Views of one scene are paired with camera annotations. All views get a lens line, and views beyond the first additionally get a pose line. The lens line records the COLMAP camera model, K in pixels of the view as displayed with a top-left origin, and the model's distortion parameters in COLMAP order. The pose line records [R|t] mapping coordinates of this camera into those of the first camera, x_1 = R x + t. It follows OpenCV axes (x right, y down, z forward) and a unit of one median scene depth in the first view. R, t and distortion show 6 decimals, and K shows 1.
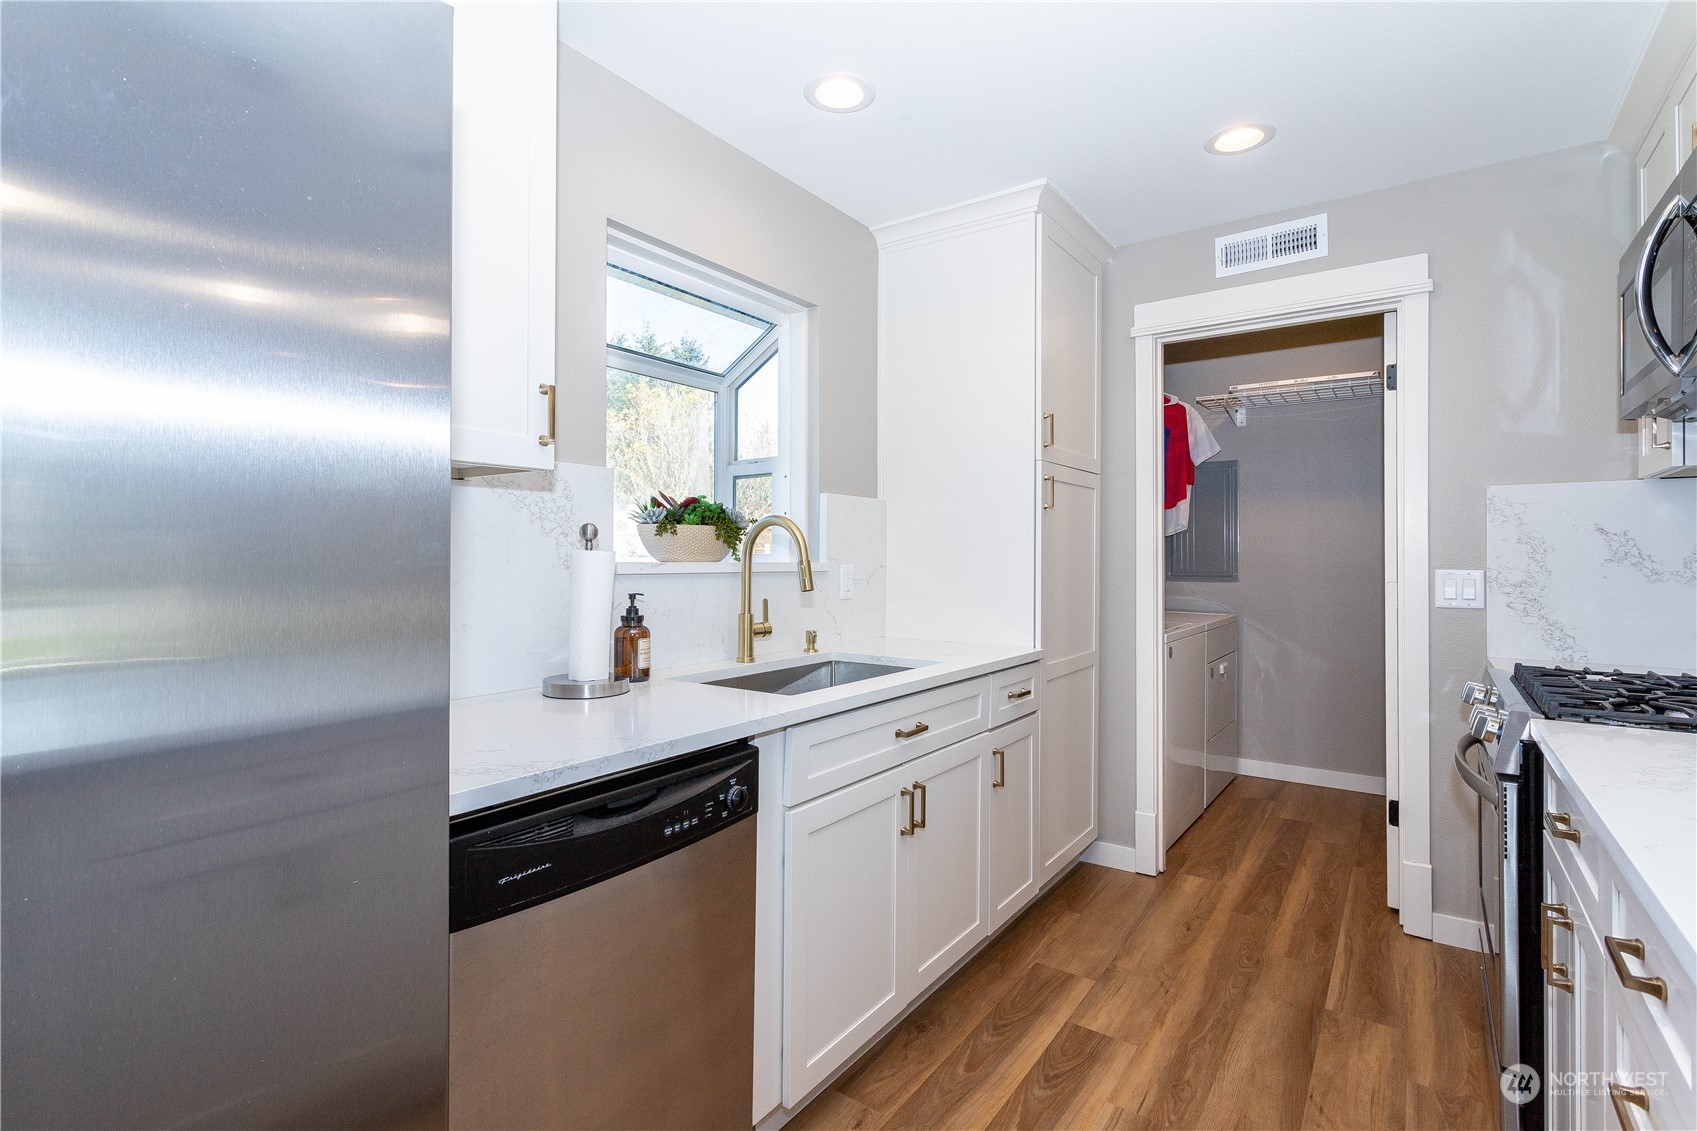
lens RADIAL K [[802.2, 0, 838.7], [0, 802.2, 554.3], [0, 0, 1]] dist [-0.005871, 0.003696]
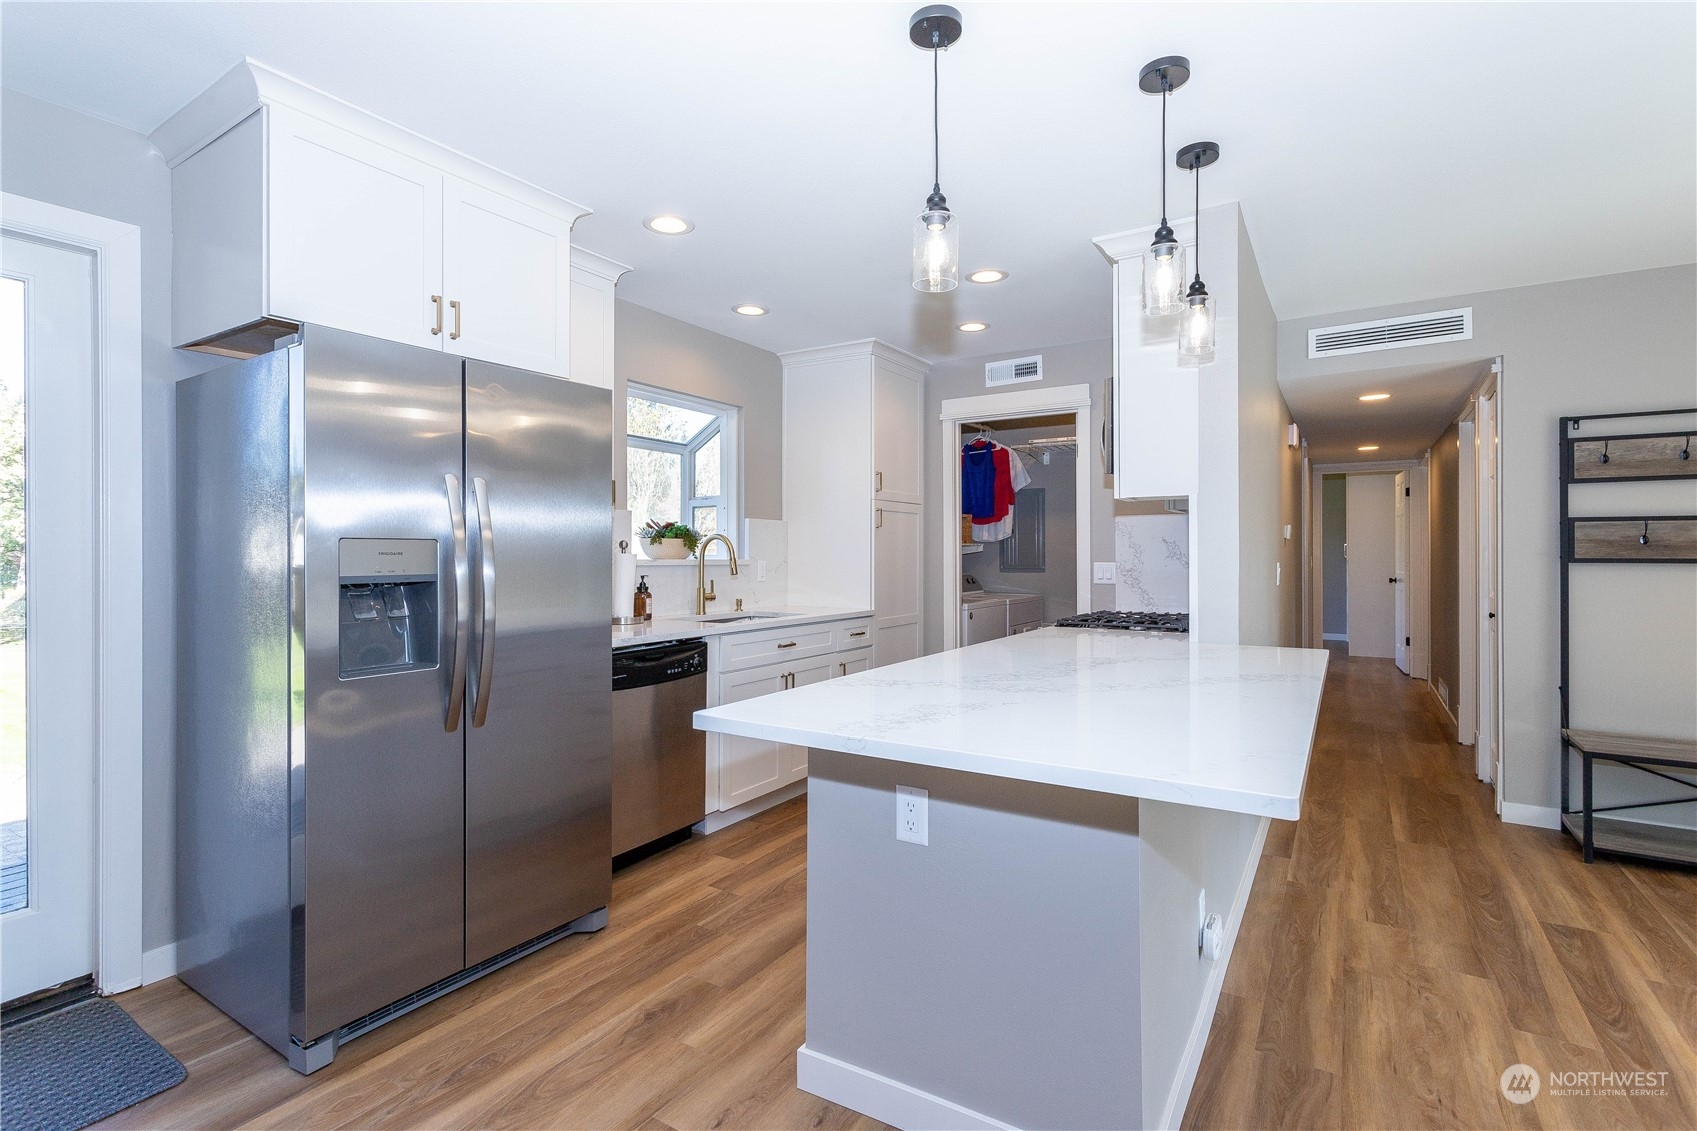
lens RADIAL K [[802.2, 0, 846.4], [0, 802.2, 558.8], [0, 0, 1]] dist [-0.005871, 0.003696]
pose [[0.997864, -0.003561, 0.065228, 0.087462], [0.003019, 0.999960, 0.008410, -0.005186], [-0.065256, -0.008195, 0.997835, -0.769609]]
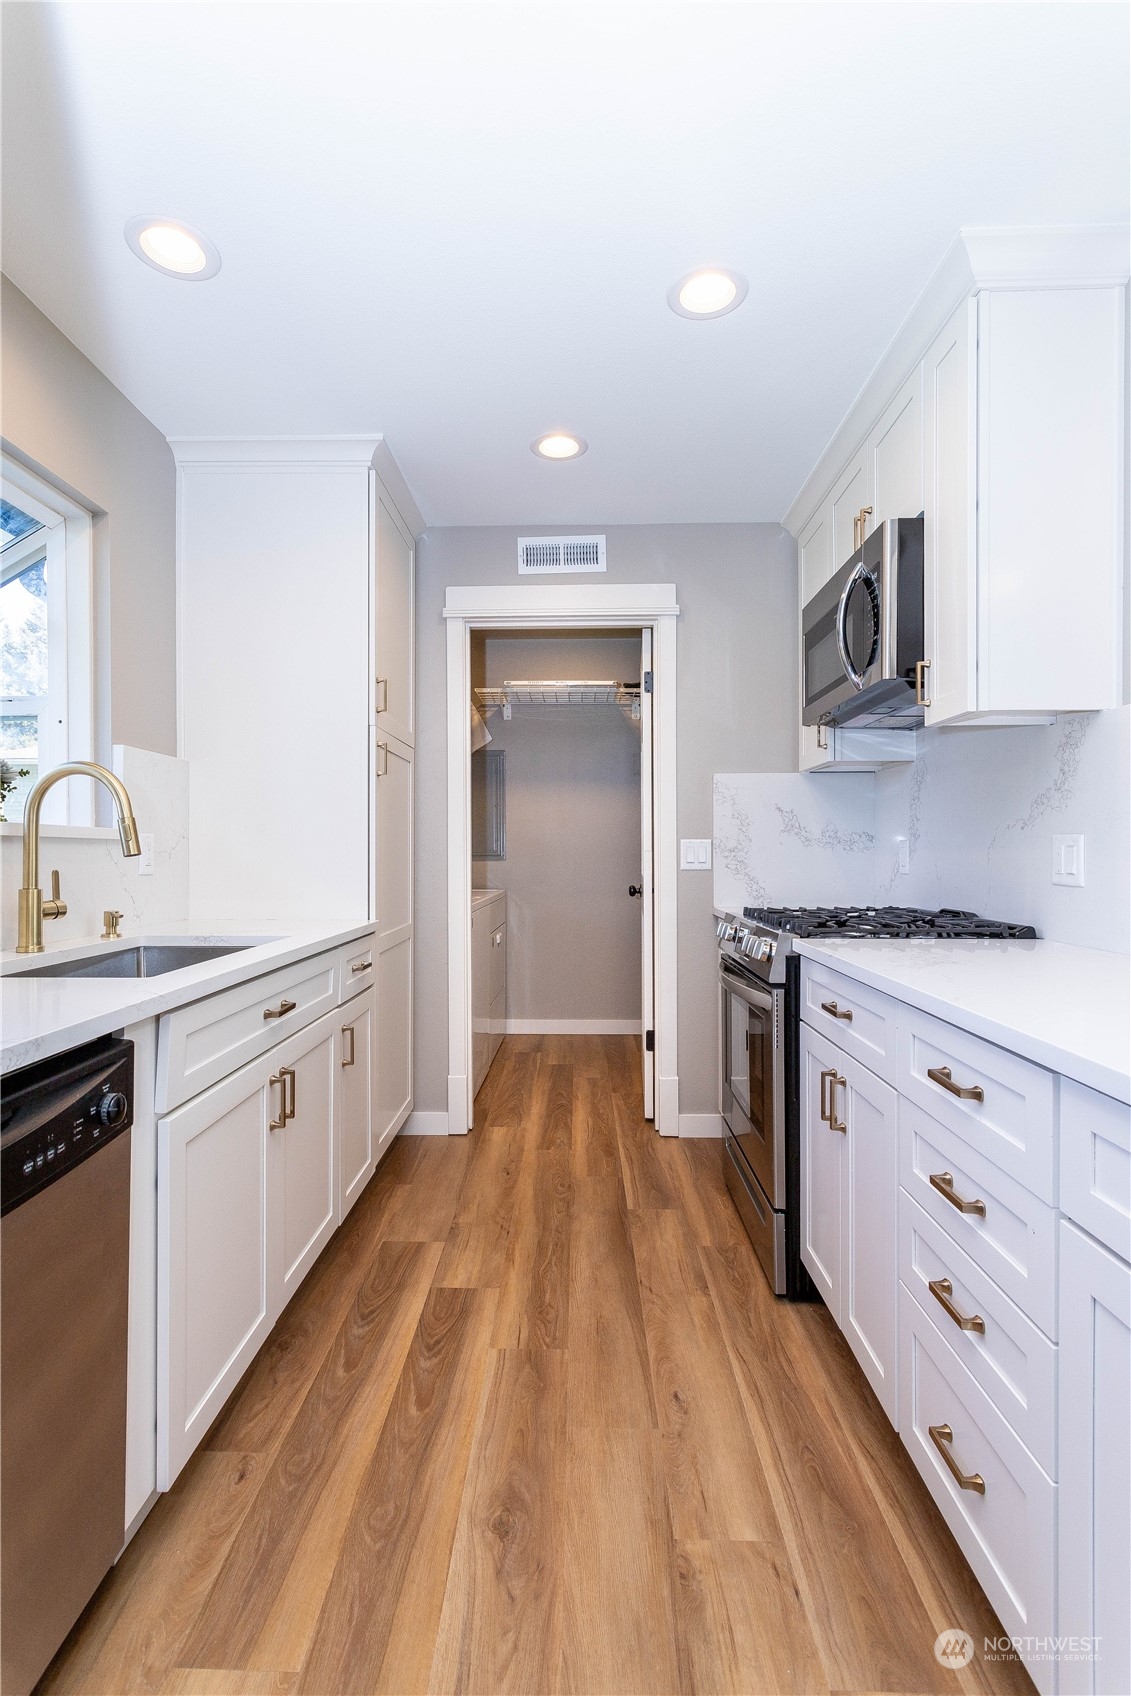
lens RADIAL K [[801.8, 0, 560.4], [0, 801.8, 854.7], [0, 0, 1]] dist [-0.005871, 0.003696]
pose [[0.824240, -0.006890, 0.566198, -0.121513], [0.003653, 0.999970, 0.006850, 0.035321], [-0.566228, -0.003577, 0.824241, 0.080835]]
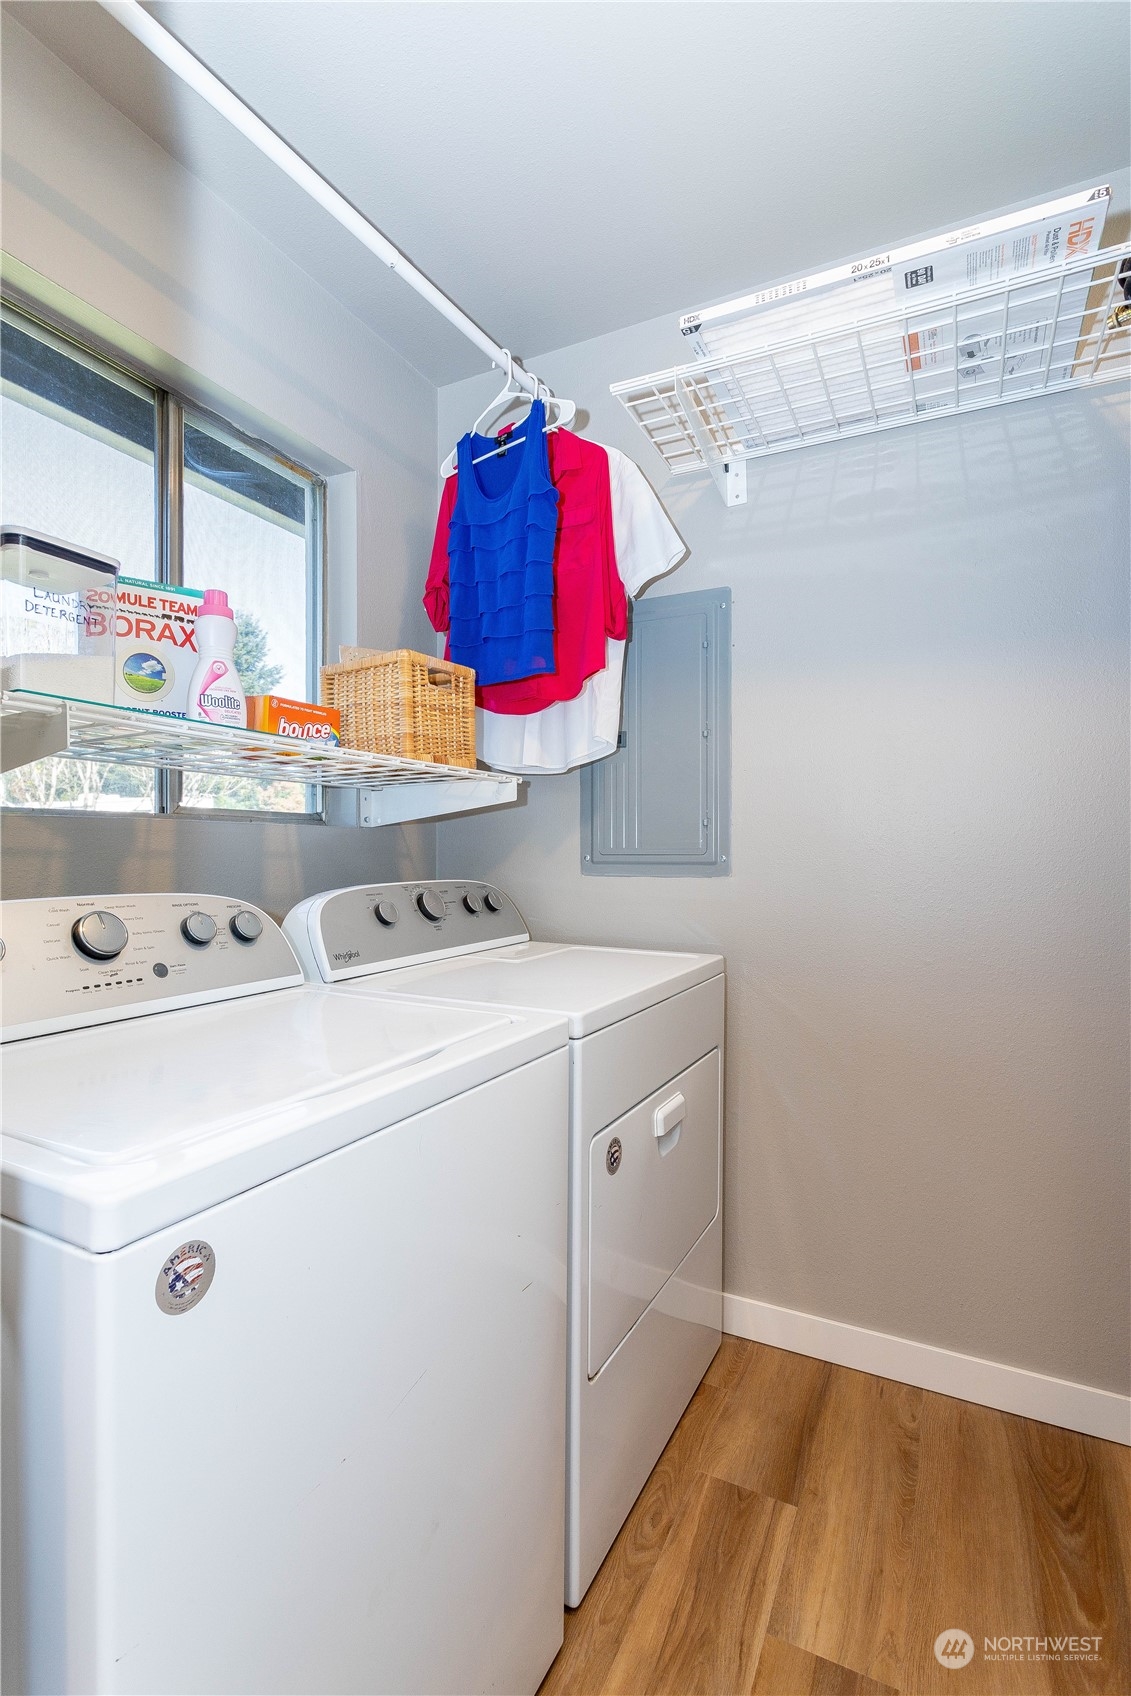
lens RADIAL K [[801.8, 0, 565.7], [0, 801.8, 855.4], [0, 0, 1]] dist [-0.005871, 0.003696]
pose [[0.988425, -0.000956, 0.151710, 0.640388], [0.000550, 0.999996, 0.002715, 0.040269], [-0.151712, -0.002600, 0.988421, 1.094505]]
